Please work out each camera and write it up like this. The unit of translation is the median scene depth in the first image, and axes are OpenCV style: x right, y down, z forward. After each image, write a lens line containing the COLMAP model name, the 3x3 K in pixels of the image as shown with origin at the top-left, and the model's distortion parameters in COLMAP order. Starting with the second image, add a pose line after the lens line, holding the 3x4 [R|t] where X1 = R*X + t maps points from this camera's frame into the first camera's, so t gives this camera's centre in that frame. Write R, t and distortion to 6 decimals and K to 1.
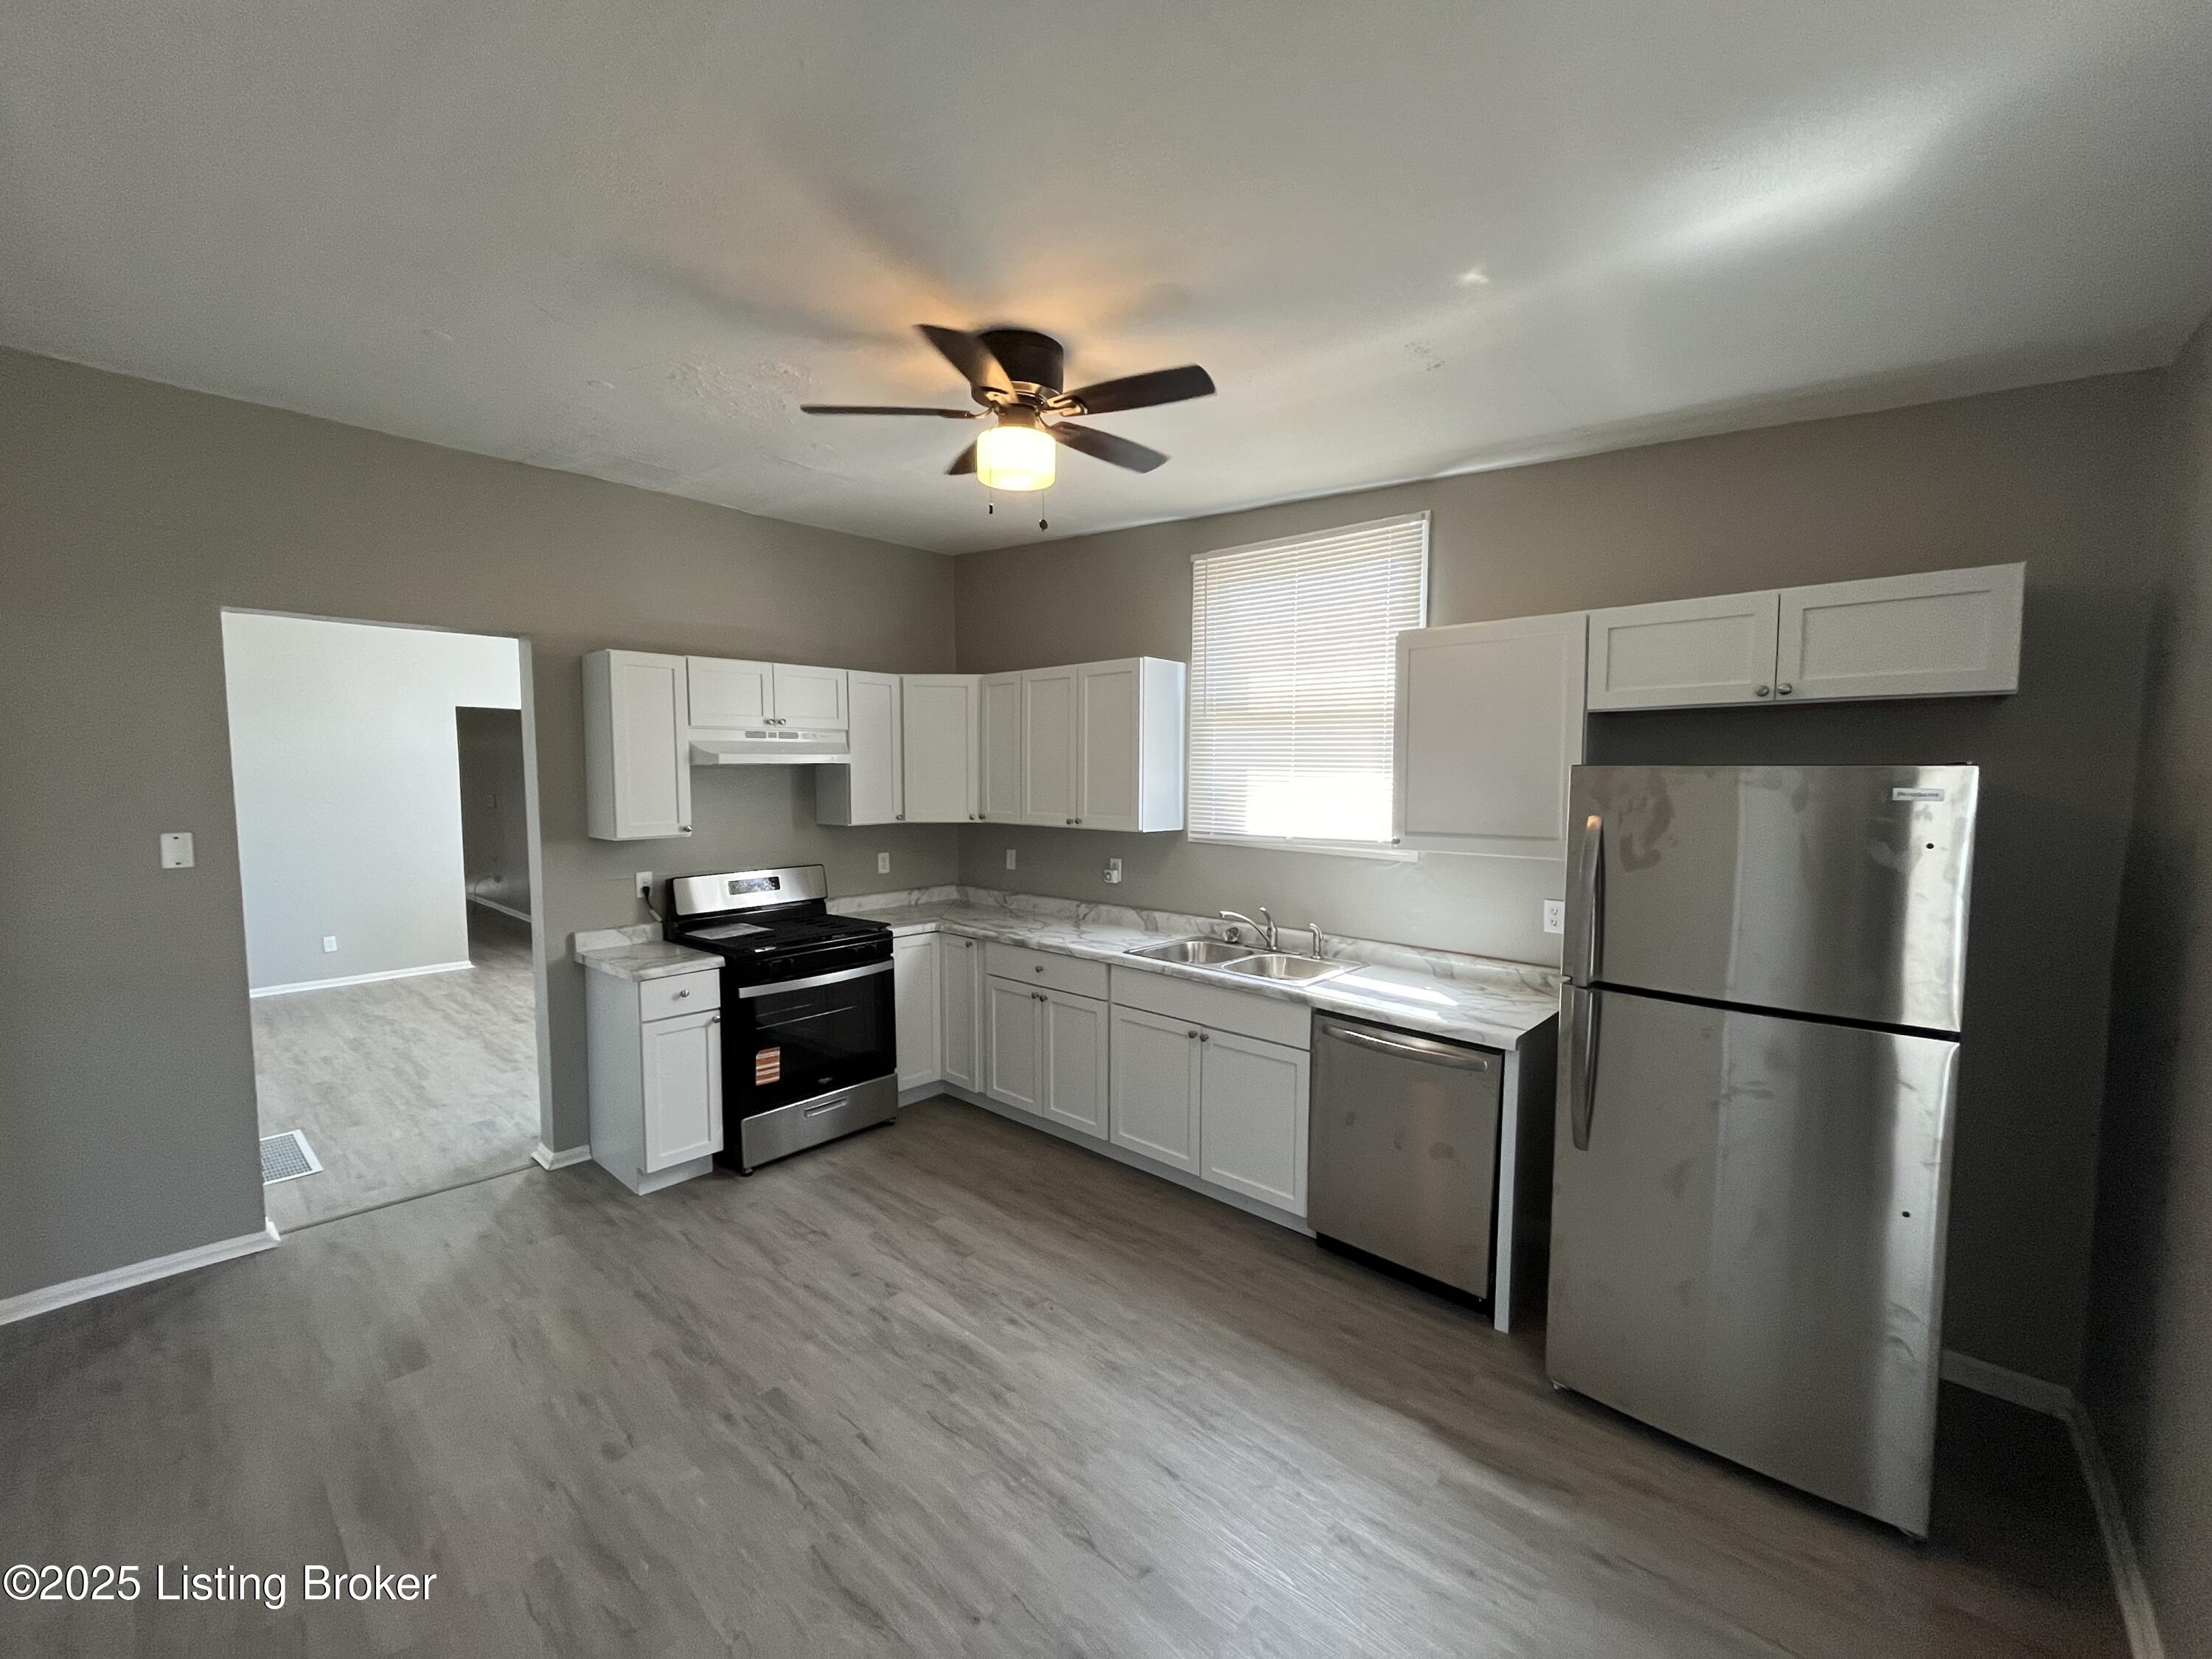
lens RADIAL K [[895.0, 0, 1100.8], [0, 895.0, 831.8], [0, 0, 1]] dist [-0.001022, 0.000020]
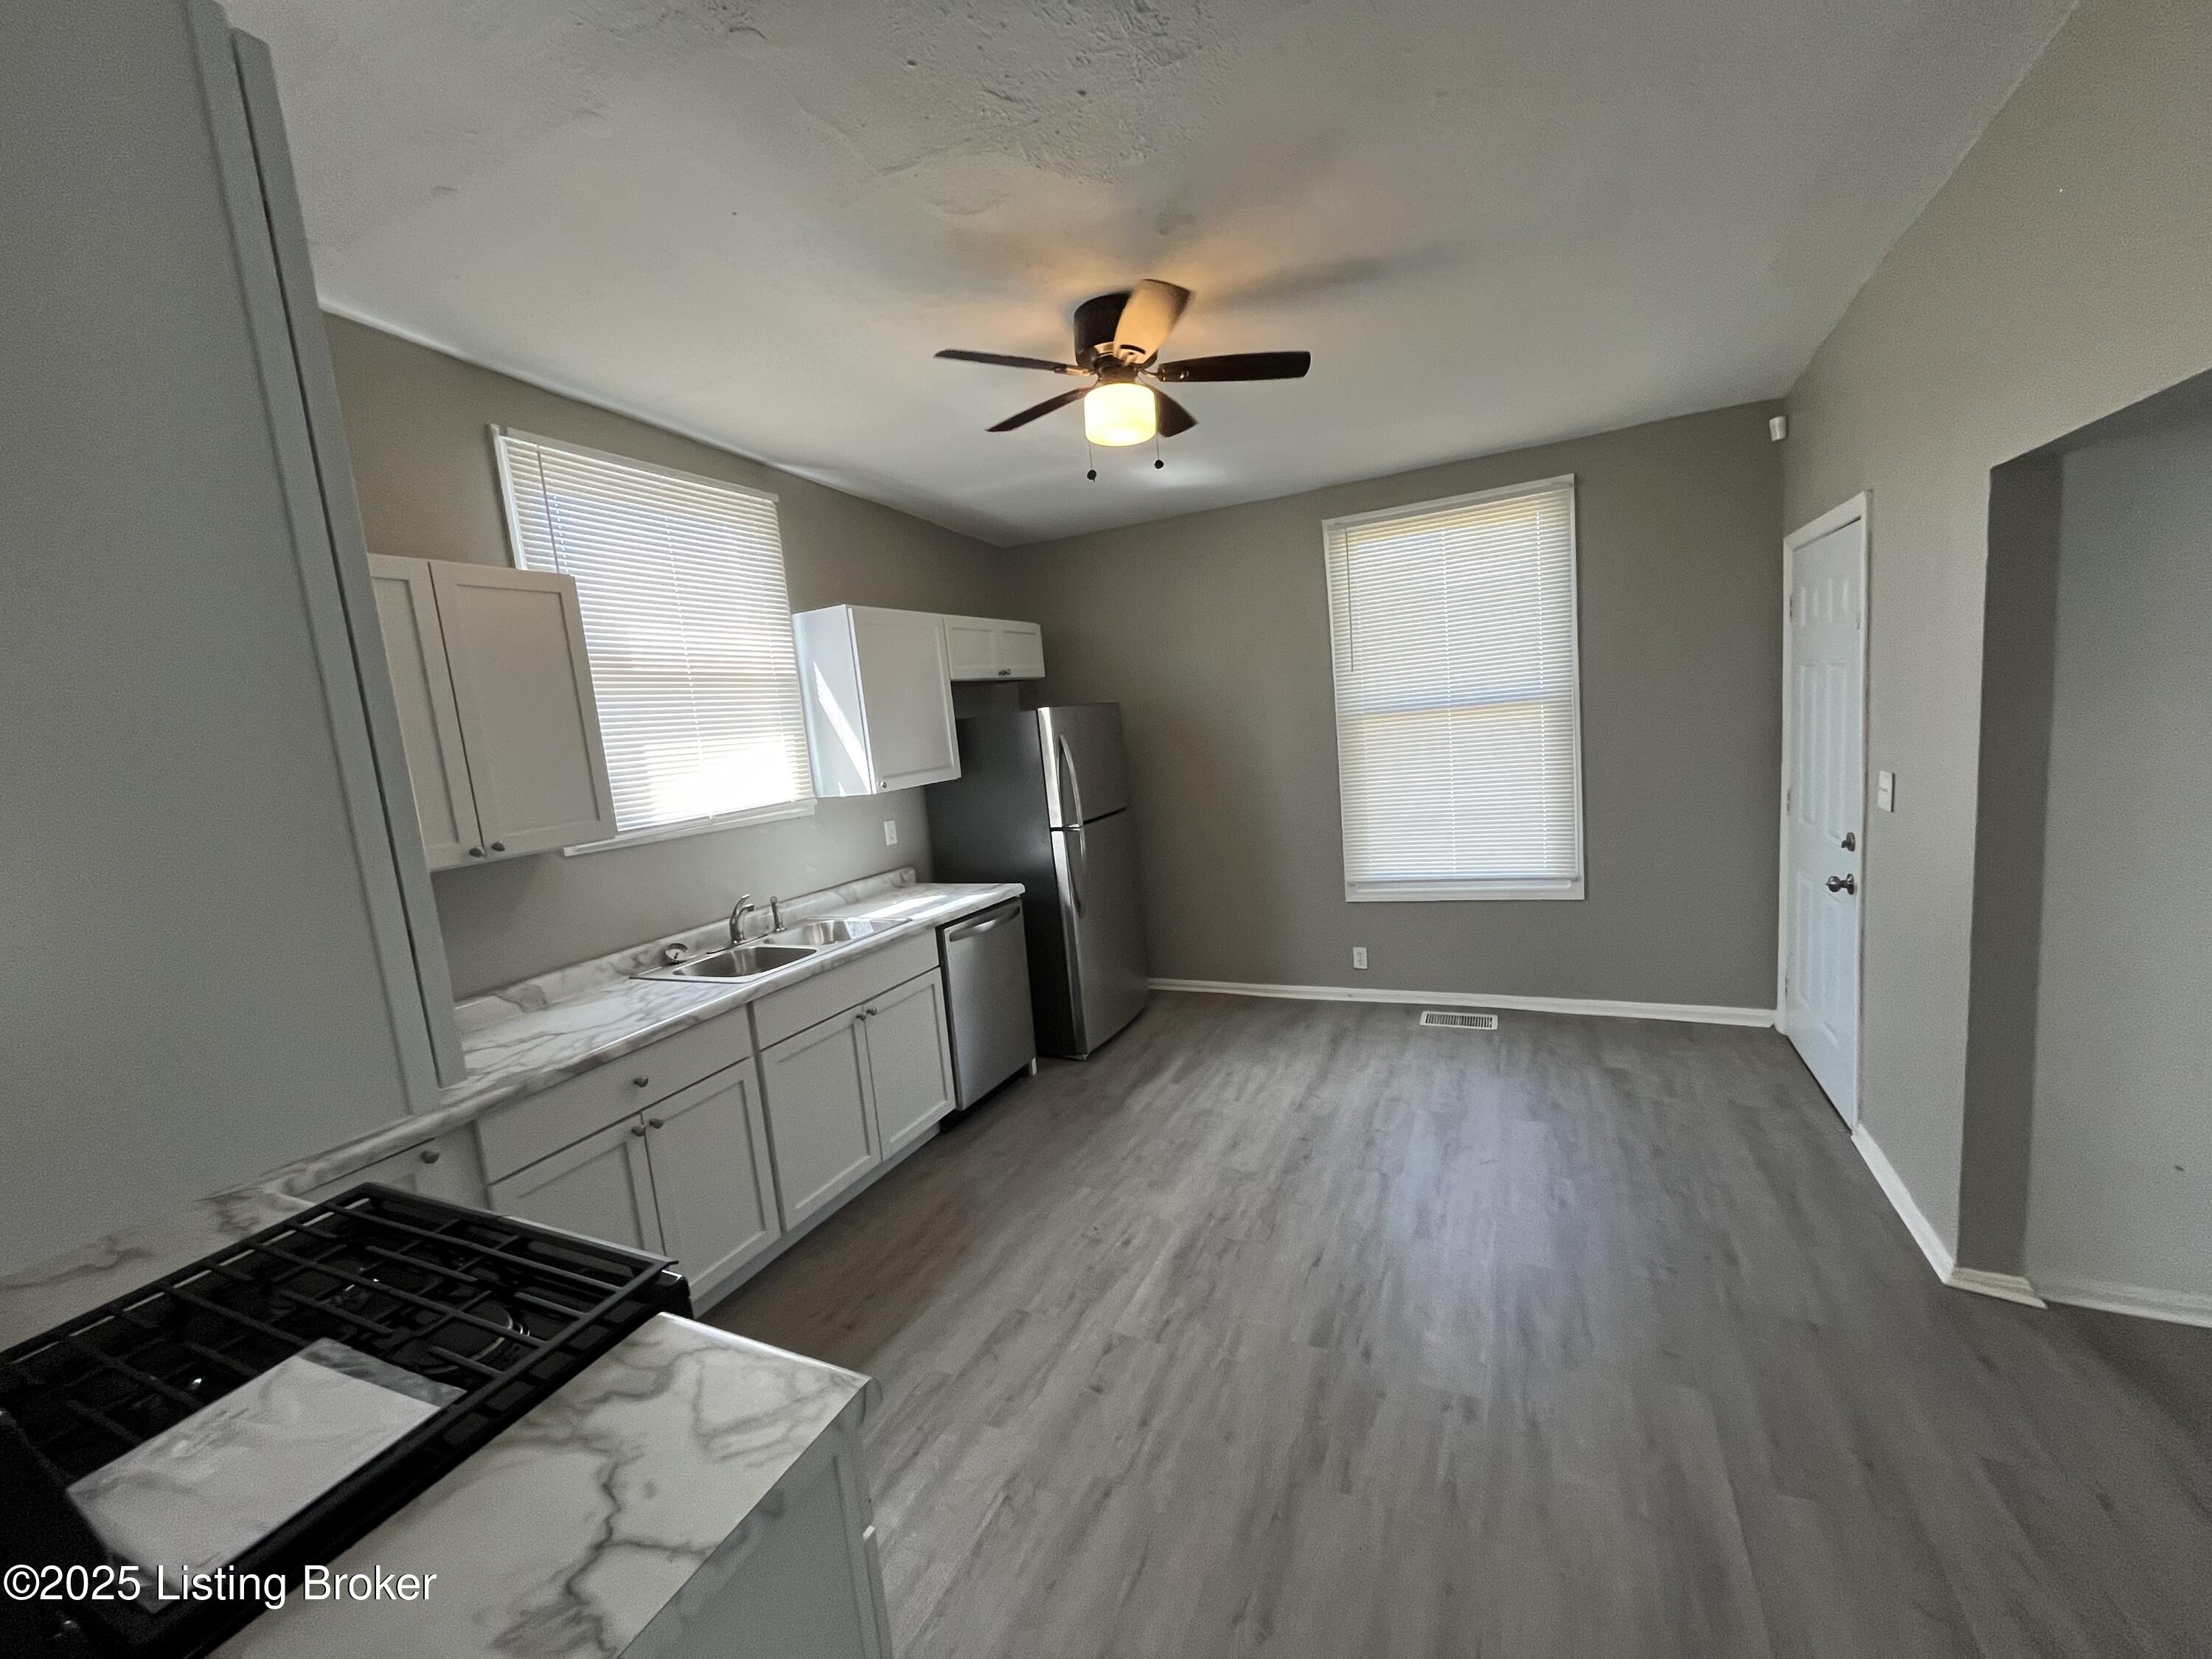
lens RADIAL K [[895.0, 0, 1104.2], [0, 895.0, 832.0], [0, 0, 1]] dist [-0.001022, 0.000020]
pose [[-0.295604, -0.103207, 0.949719, -0.916873], [0.149903, 0.976821, 0.152809, -0.068517], [-0.943476, 0.187537, -0.273281, 1.093770]]
